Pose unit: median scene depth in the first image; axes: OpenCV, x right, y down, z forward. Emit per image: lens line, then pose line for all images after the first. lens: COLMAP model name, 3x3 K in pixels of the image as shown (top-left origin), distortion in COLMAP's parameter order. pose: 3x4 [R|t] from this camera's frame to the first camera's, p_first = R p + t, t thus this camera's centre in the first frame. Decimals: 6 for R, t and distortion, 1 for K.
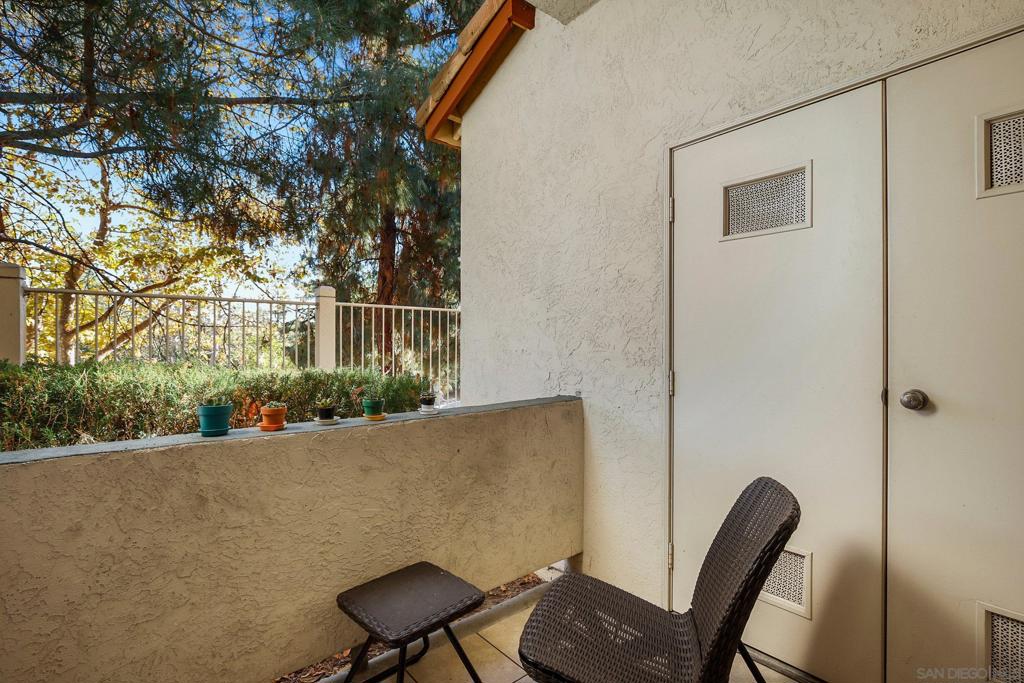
lens RADIAL K [[481.5, 0, 520.2], [0, 481.5, 345.1], [0, 0, 1]] dist [-0.016217, 0.000926]
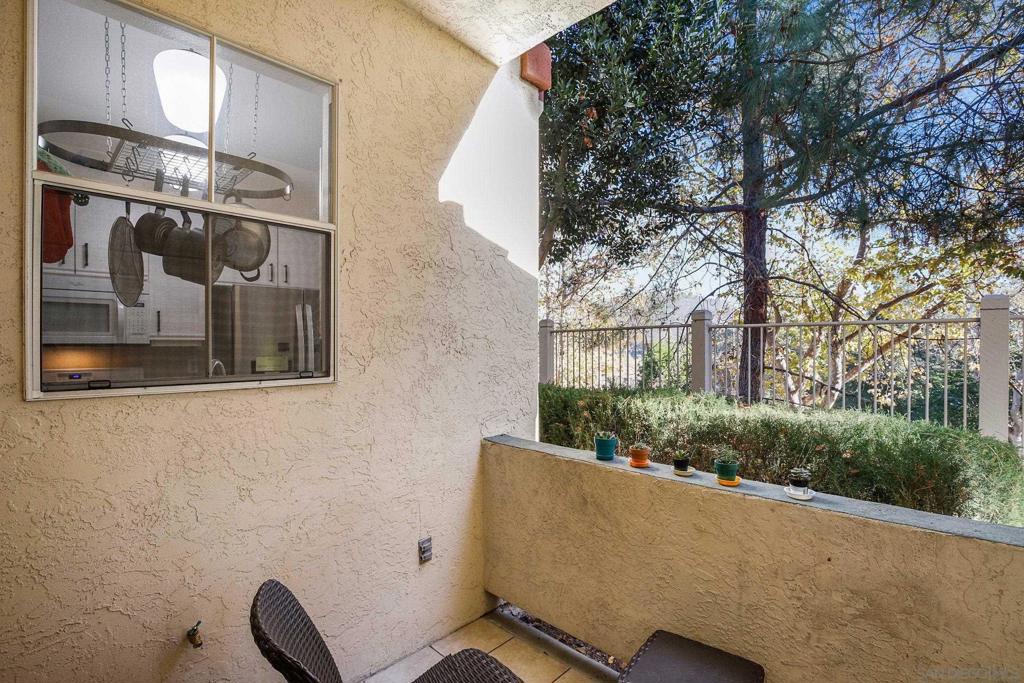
lens RADIAL K [[481.5, 0, 521.5], [0, 481.5, 341.7], [0, 0, 1]] dist [-0.016217, 0.000926]
pose [[0.111428, -0.001629, -0.993771, 0.584798], [-0.001774, 0.999997, -0.001838, -0.121320], [0.993771, 0.001967, 0.111425, 0.475689]]
